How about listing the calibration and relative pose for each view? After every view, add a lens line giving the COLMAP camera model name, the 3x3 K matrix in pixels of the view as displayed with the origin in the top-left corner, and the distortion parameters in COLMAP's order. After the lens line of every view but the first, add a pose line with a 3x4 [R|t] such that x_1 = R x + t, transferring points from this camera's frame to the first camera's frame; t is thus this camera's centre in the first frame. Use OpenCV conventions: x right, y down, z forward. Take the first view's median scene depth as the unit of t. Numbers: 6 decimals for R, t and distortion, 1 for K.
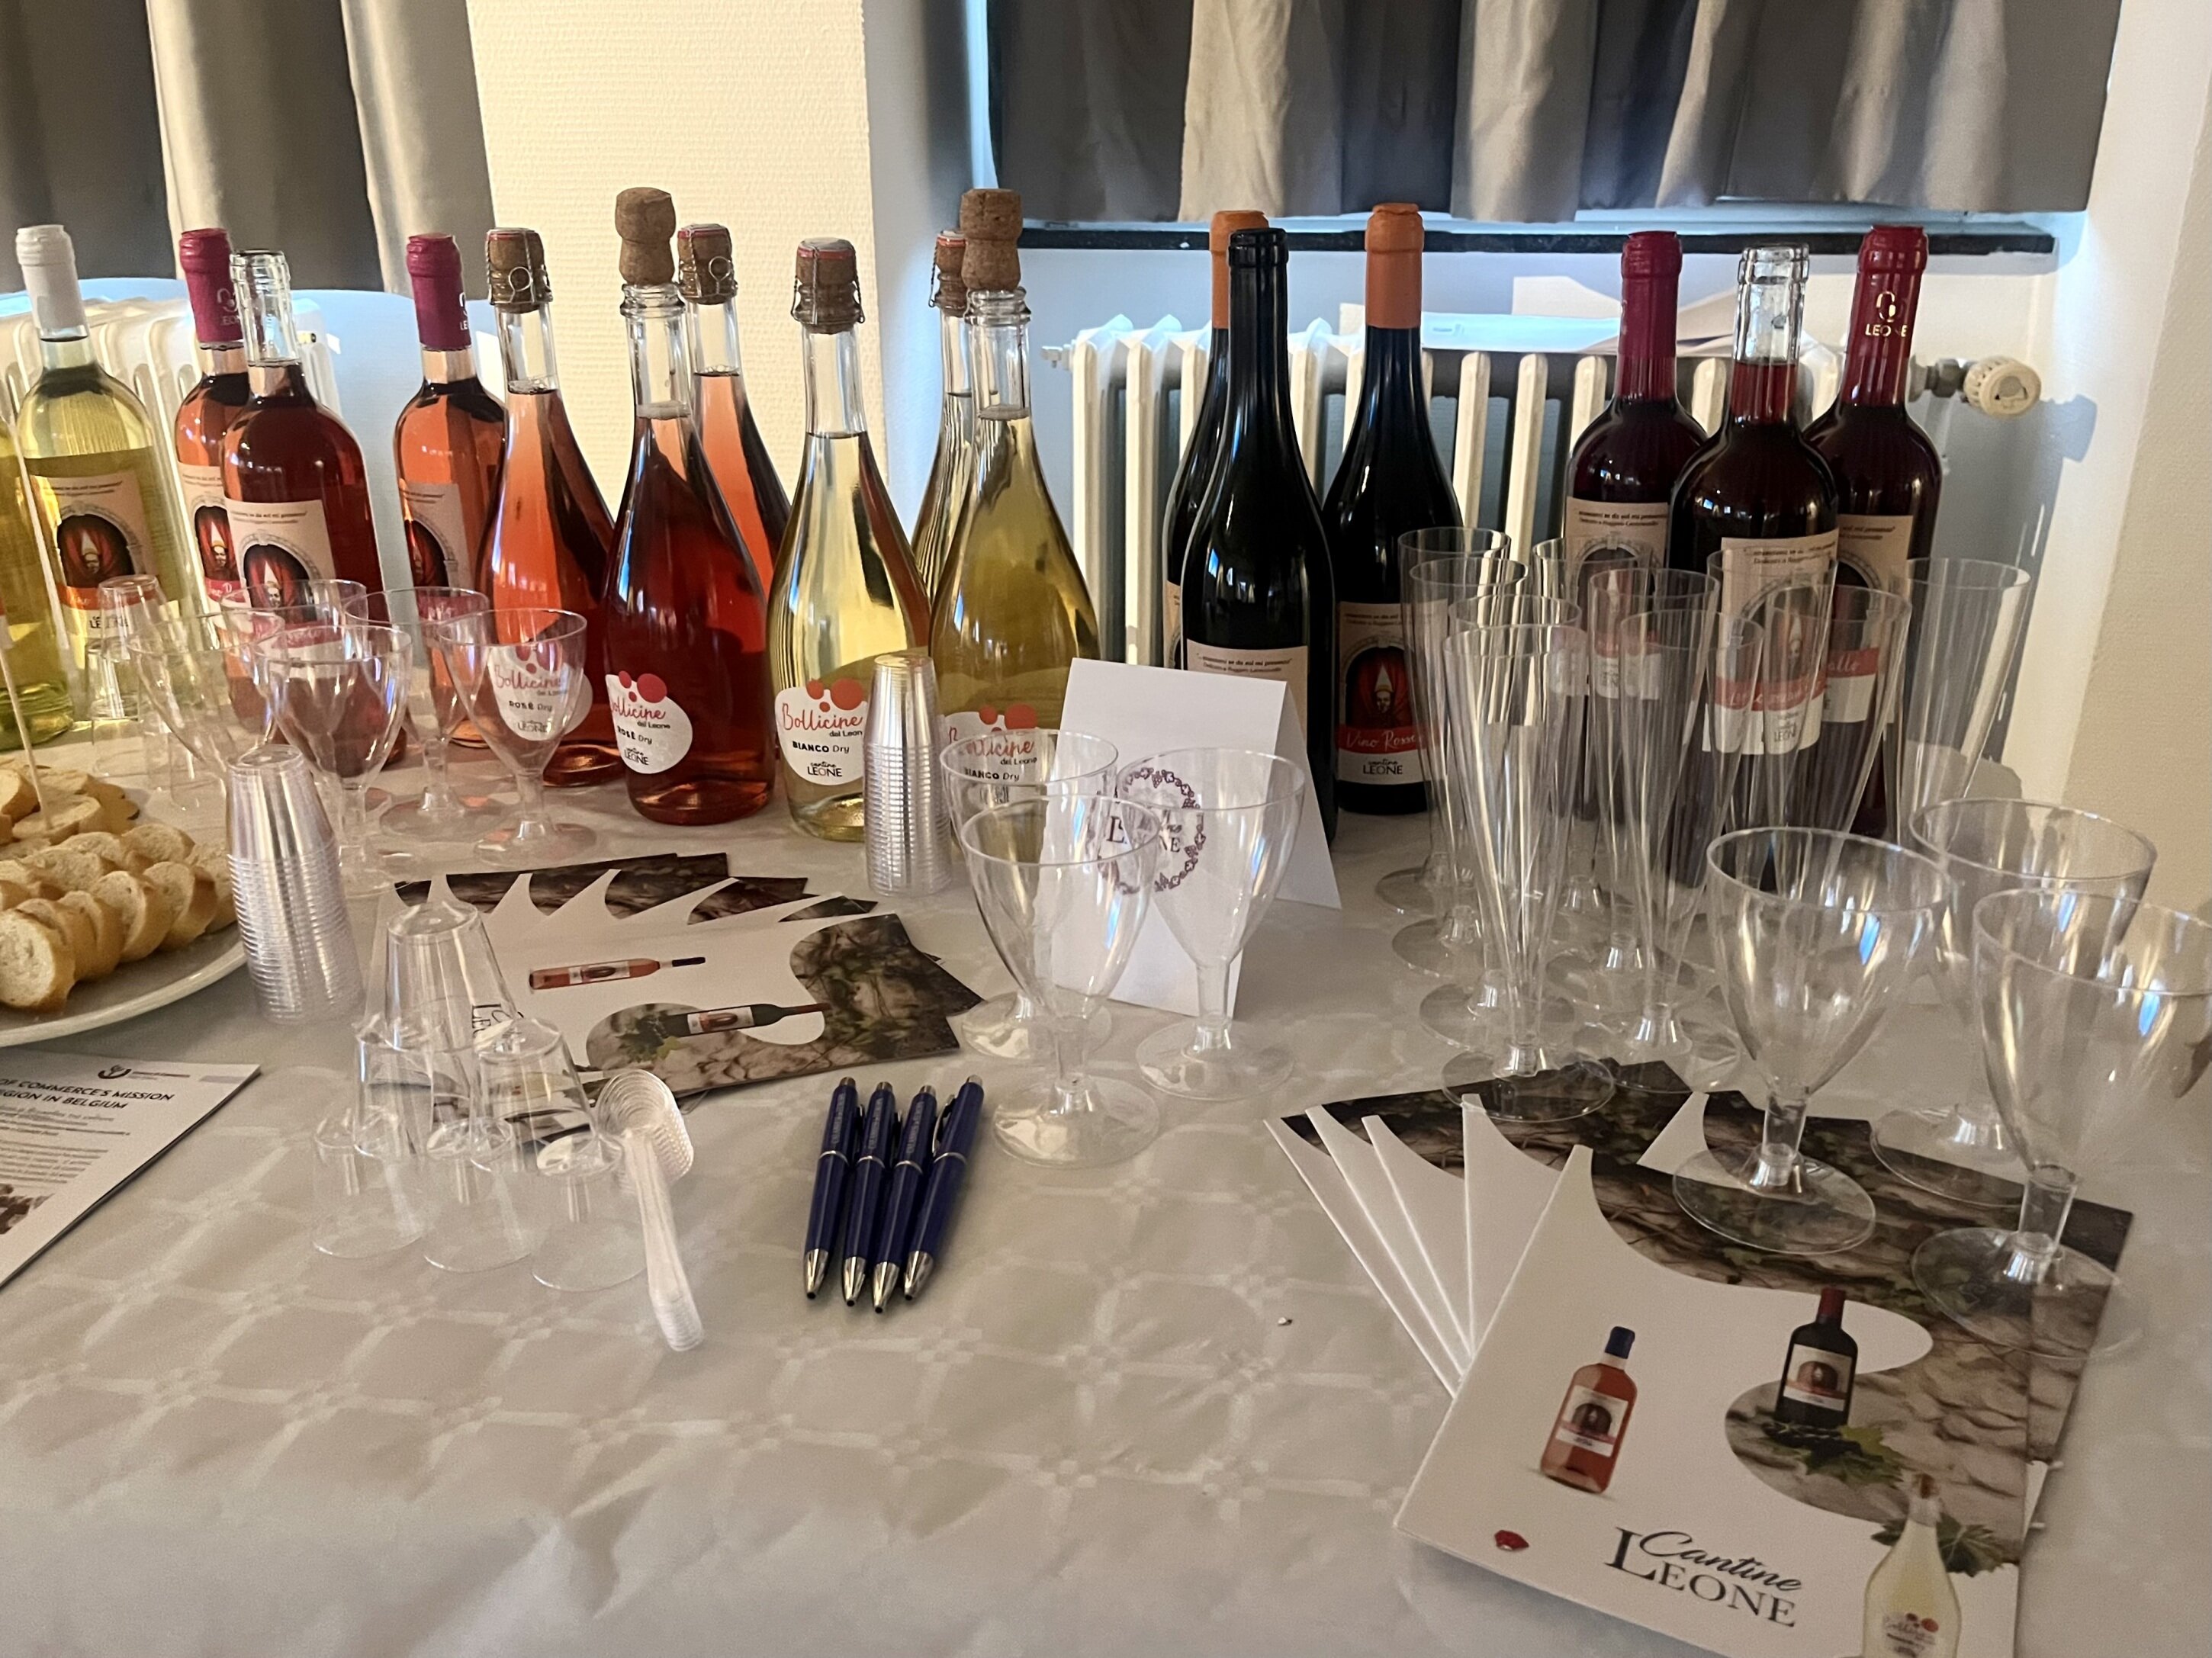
lens RADIAL K [[1683.8, 0, 1110.2], [0, 1683.8, 833.1], [0, 0, 1]] dist [0.014307, -0.000608]
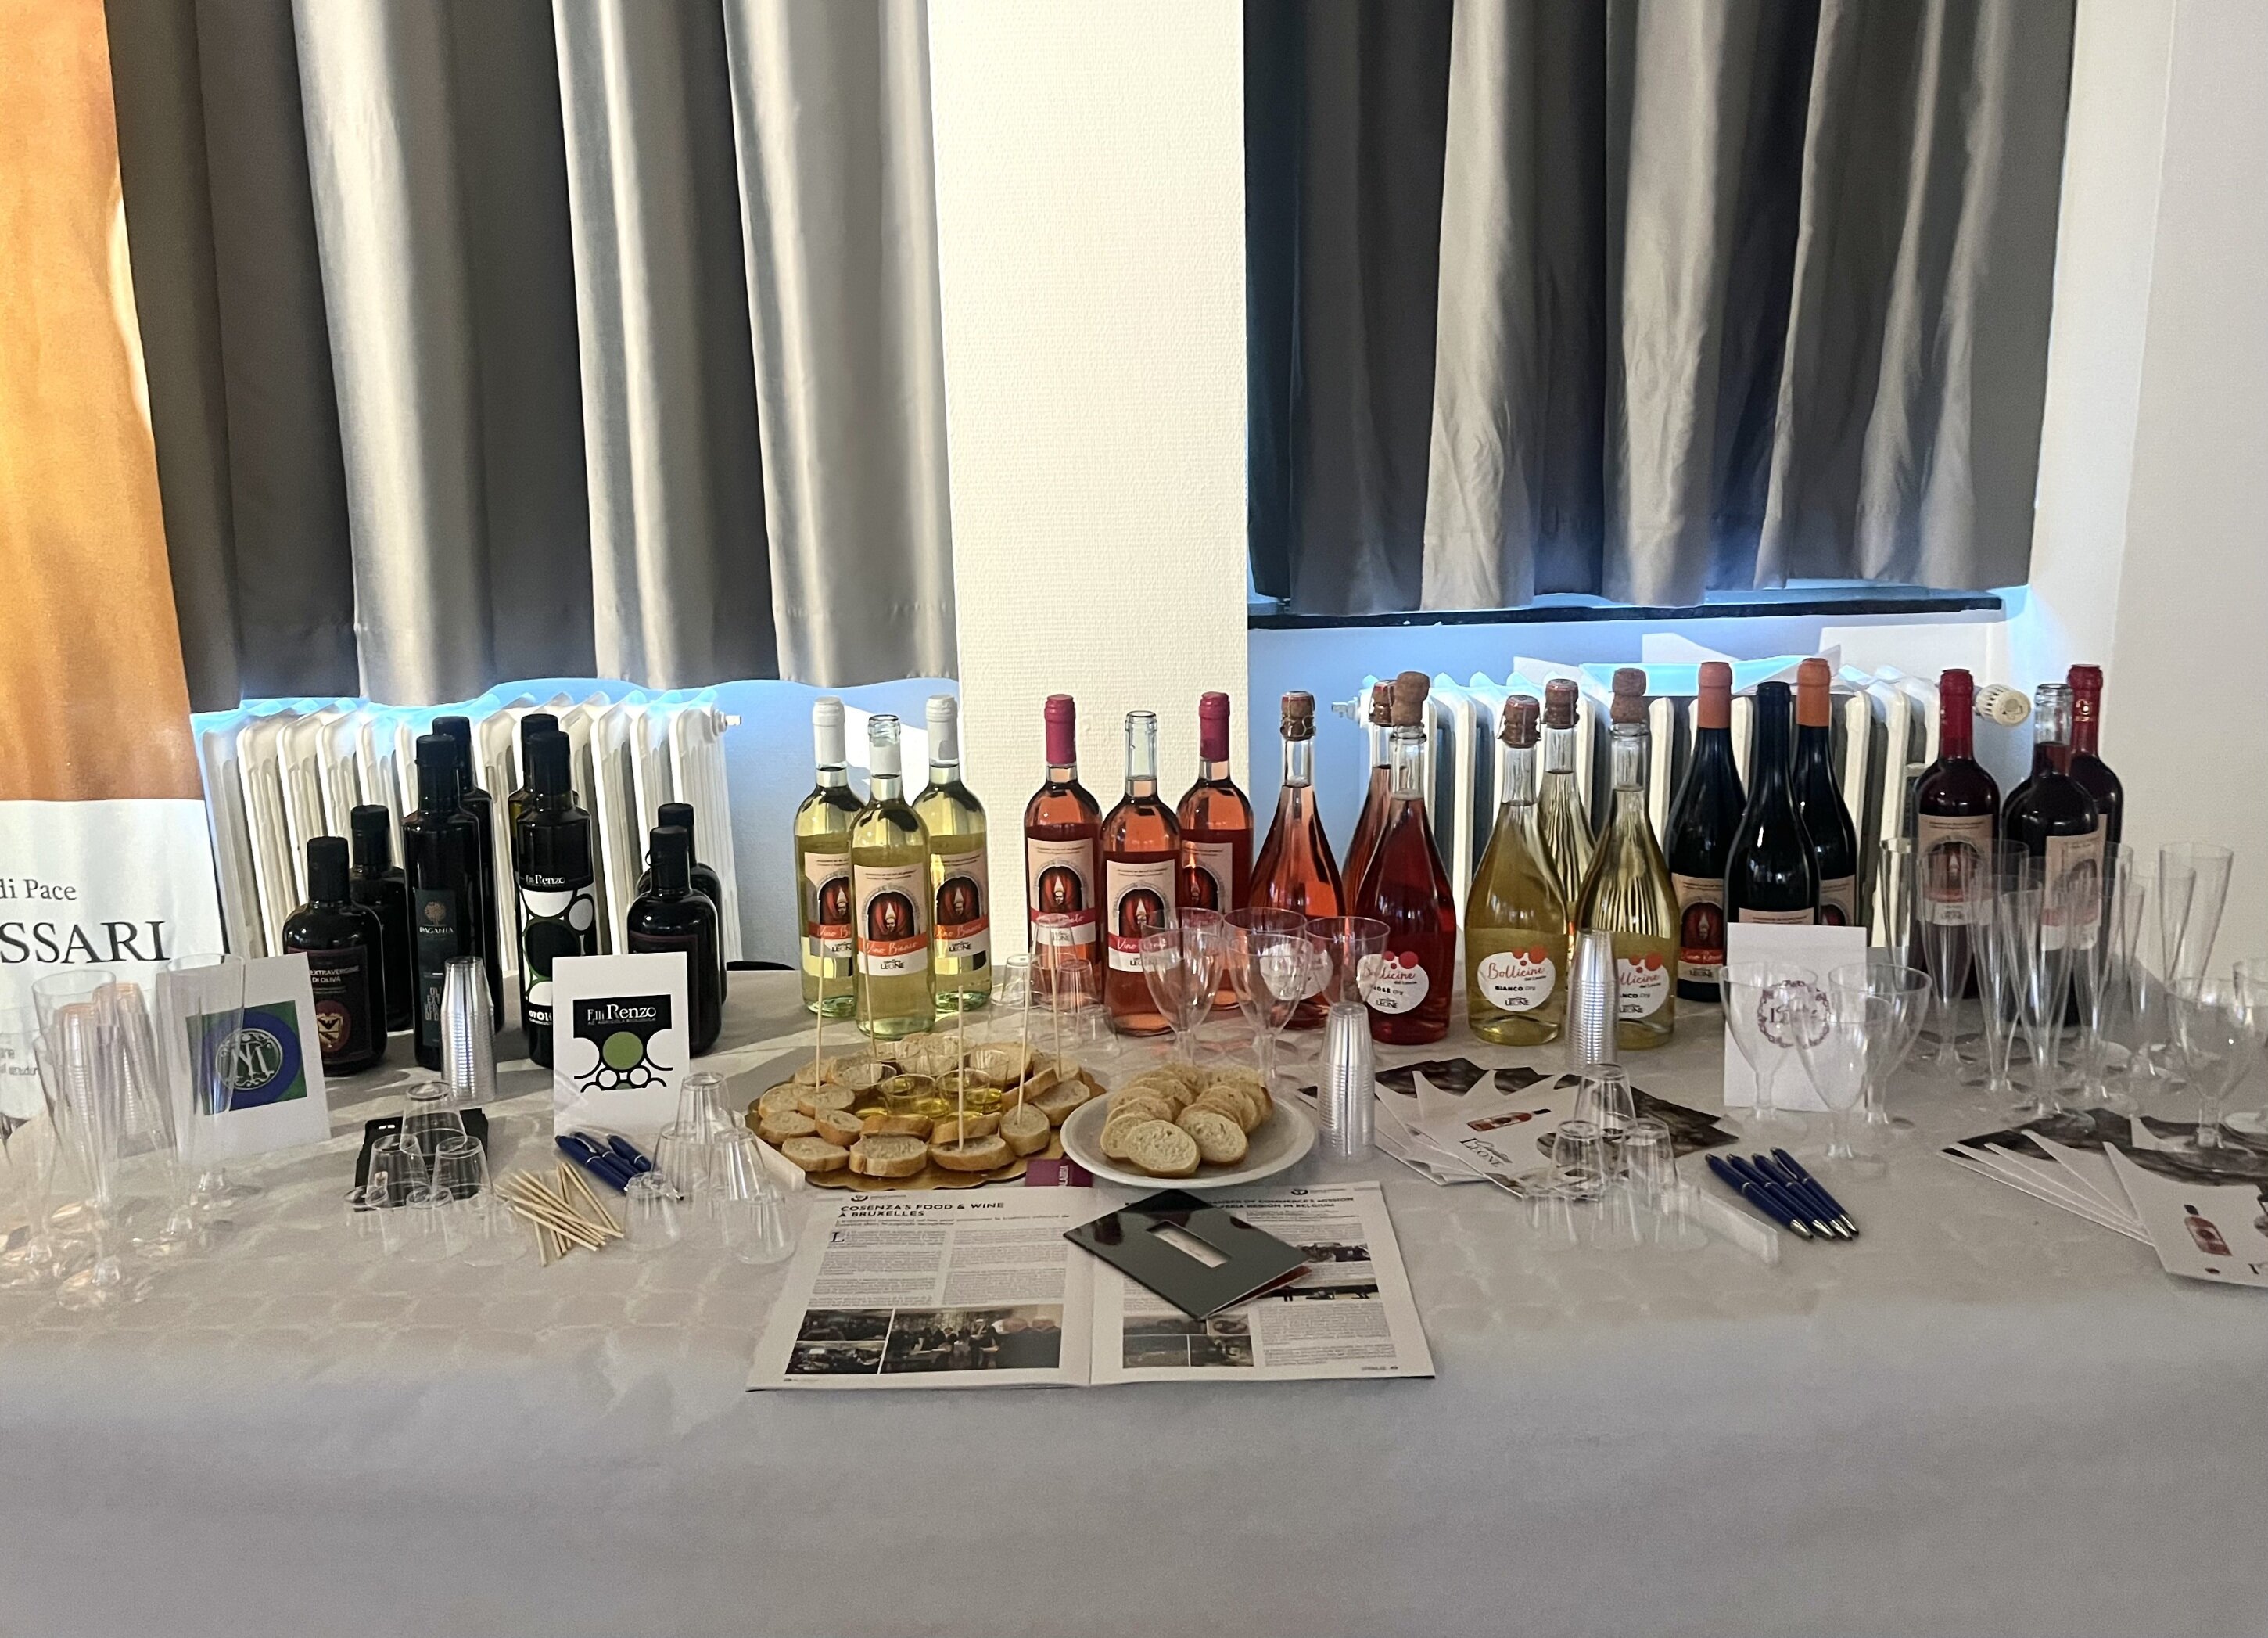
lens RADIAL K [[1719.7, 0, 1130.5], [0, 1719.7, 816.1], [0, 0, 1]] dist [-0.001771, -0.008651]
pose [[0.988205, -0.061629, 0.140187, -0.665941], [0.083537, 0.984187, -0.156198, 0.013117], [-0.128344, 0.166066, 0.977727, -0.546799]]
